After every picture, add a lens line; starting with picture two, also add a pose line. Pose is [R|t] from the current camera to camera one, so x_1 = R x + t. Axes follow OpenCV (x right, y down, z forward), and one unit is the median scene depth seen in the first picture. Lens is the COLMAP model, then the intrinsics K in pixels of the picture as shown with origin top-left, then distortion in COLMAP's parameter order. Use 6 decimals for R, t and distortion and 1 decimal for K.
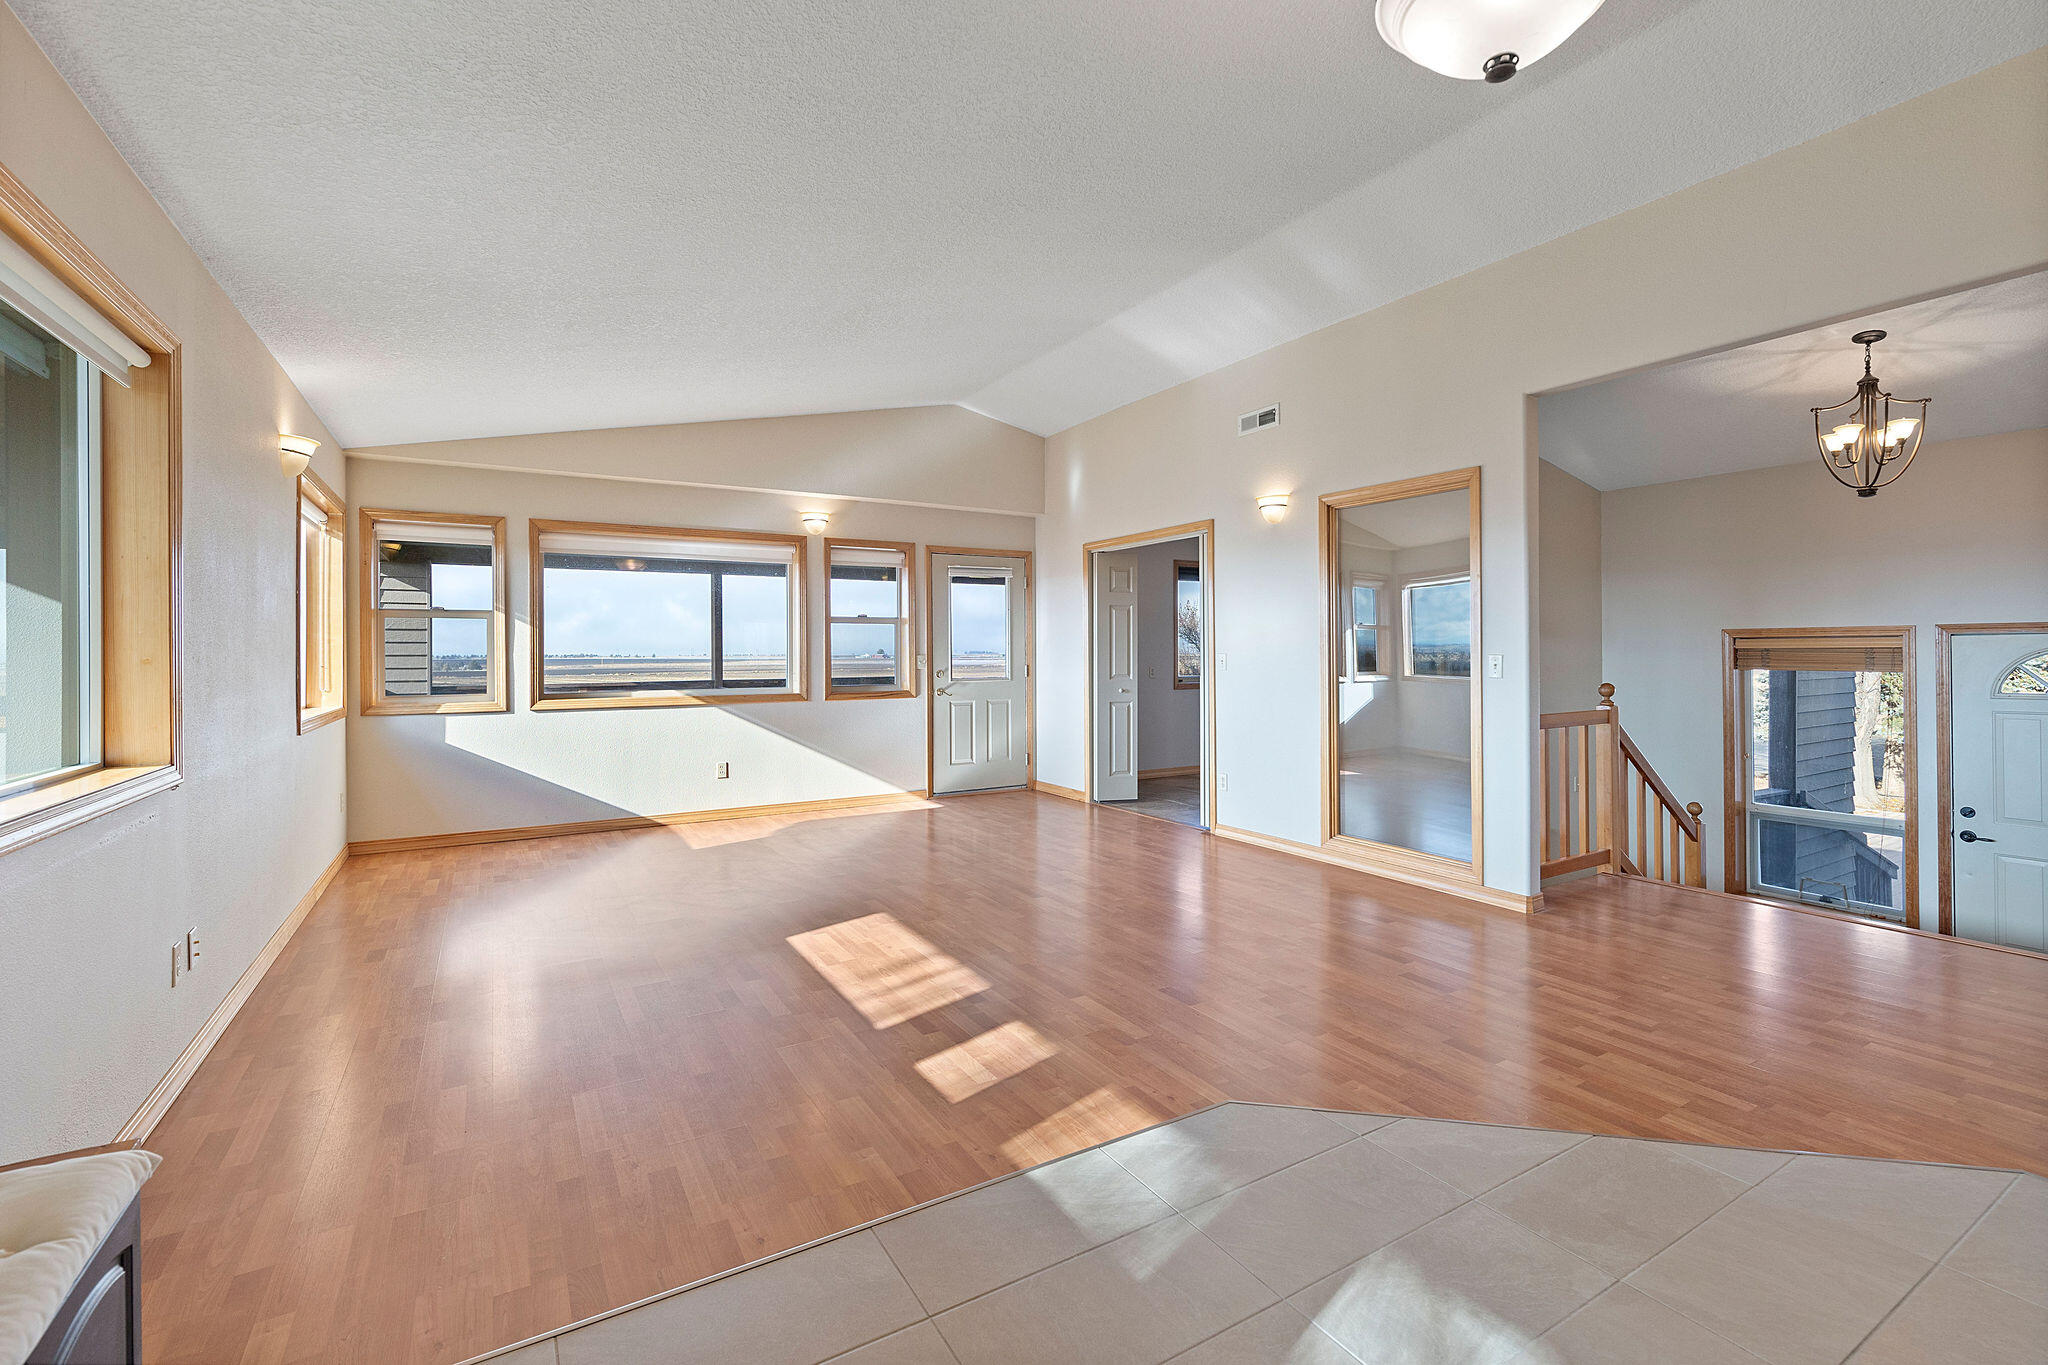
lens RADIAL K [[886.7, 0, 1028.3], [0, 886.7, 670.6], [0, 0, 1]] dist [-0.001489, -0.000294]
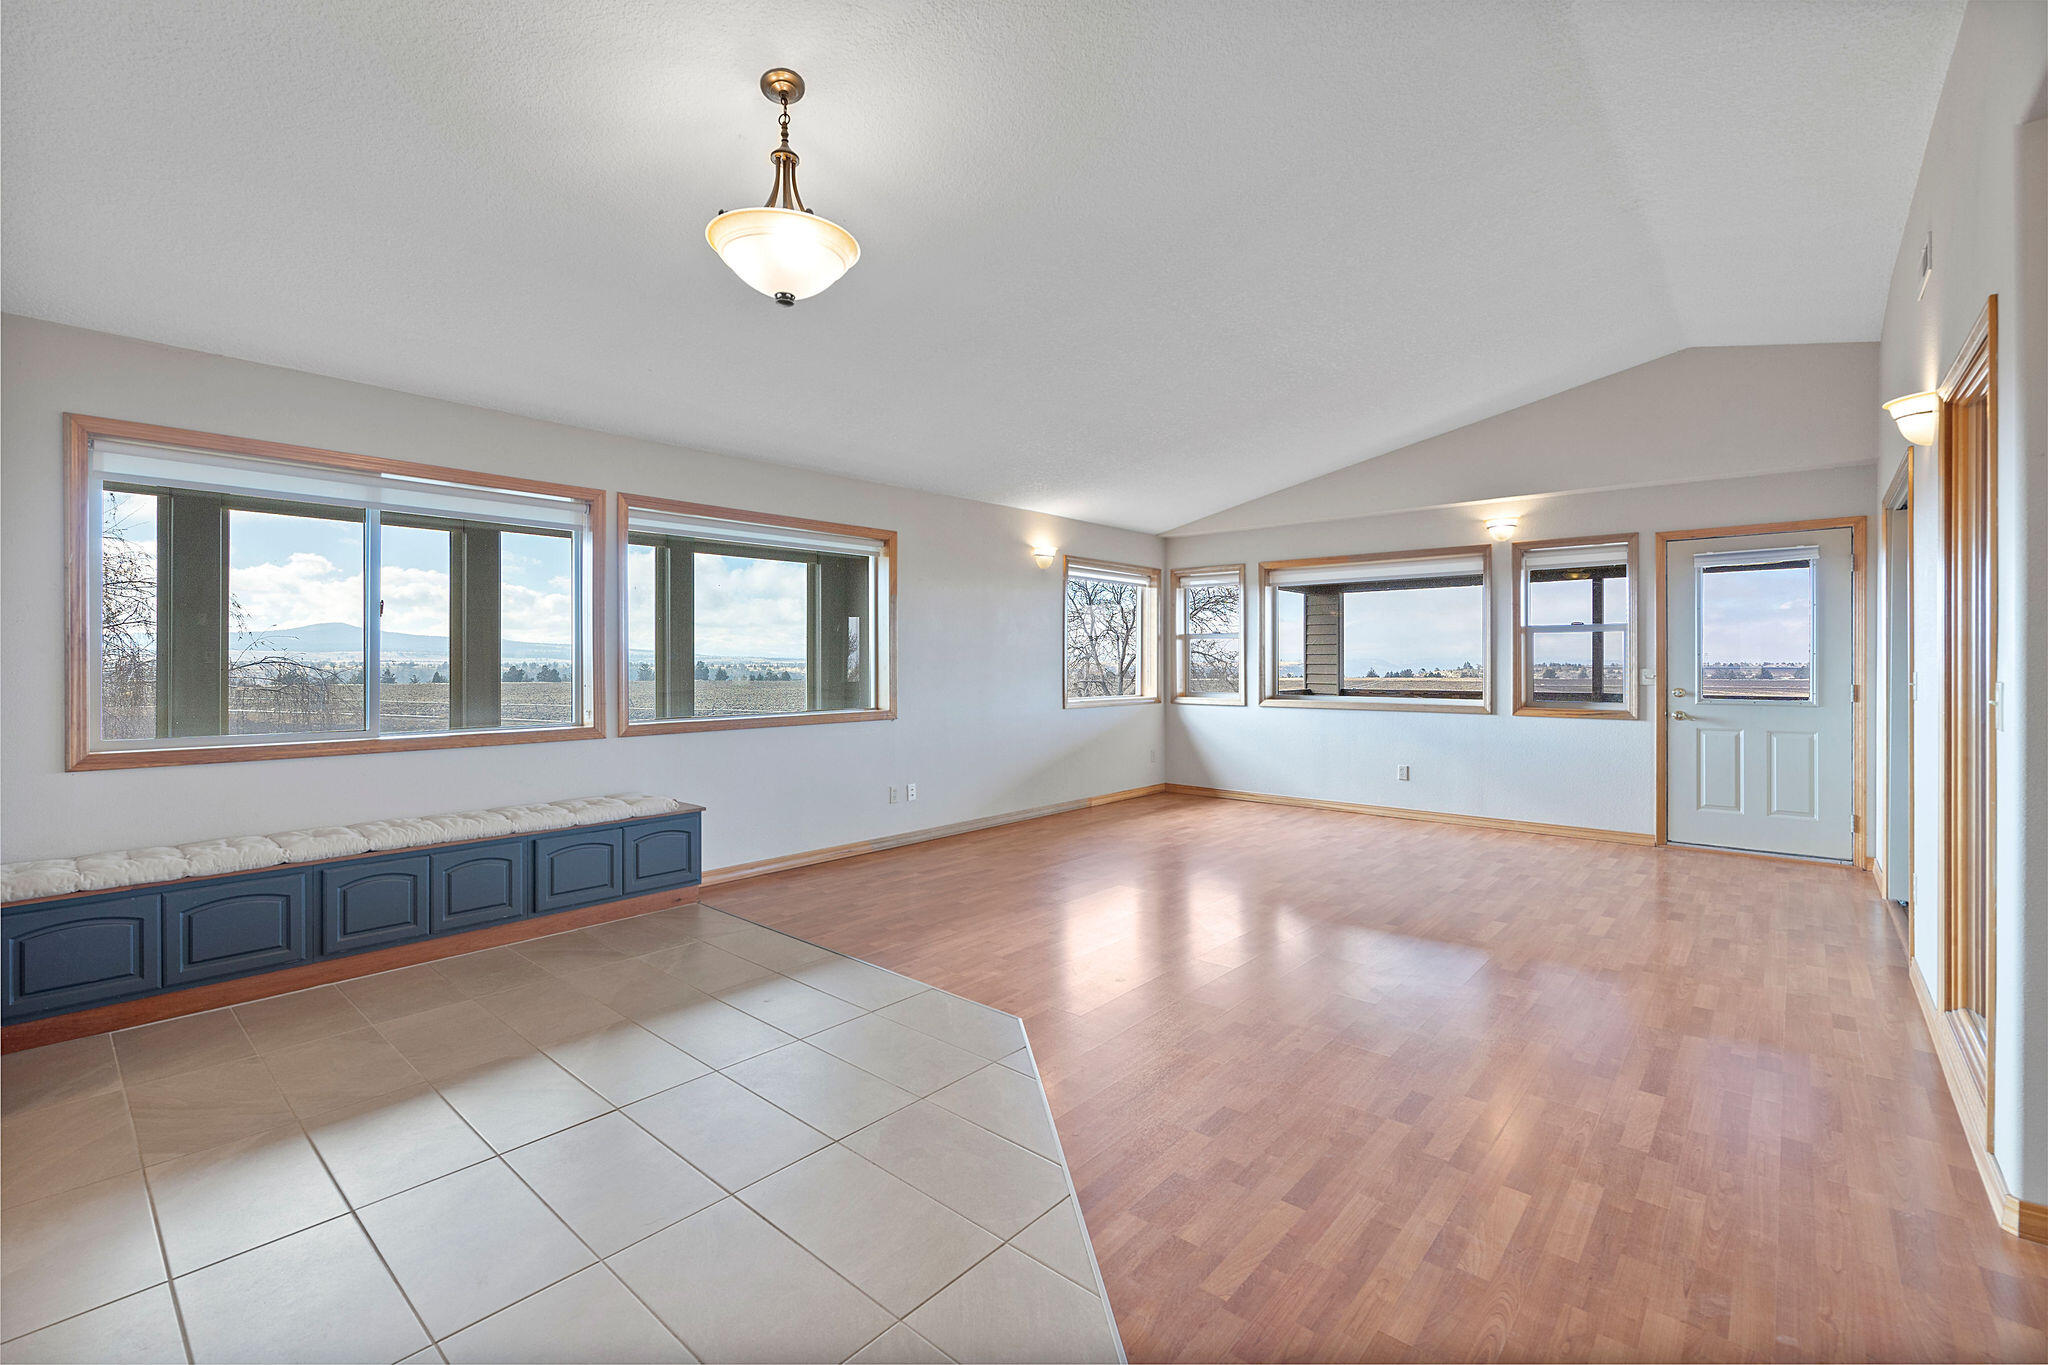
lens RADIAL K [[886.7, 0, 1021.2], [0, 886.7, 672.7], [0, 0, 1]] dist [-0.001489, -0.000294]
pose [[0.309238, 0.016582, -0.950840, 0.494703], [-0.021874, 0.999707, 0.010321, -0.009554], [0.950733, 0.017607, 0.309510, 0.205524]]
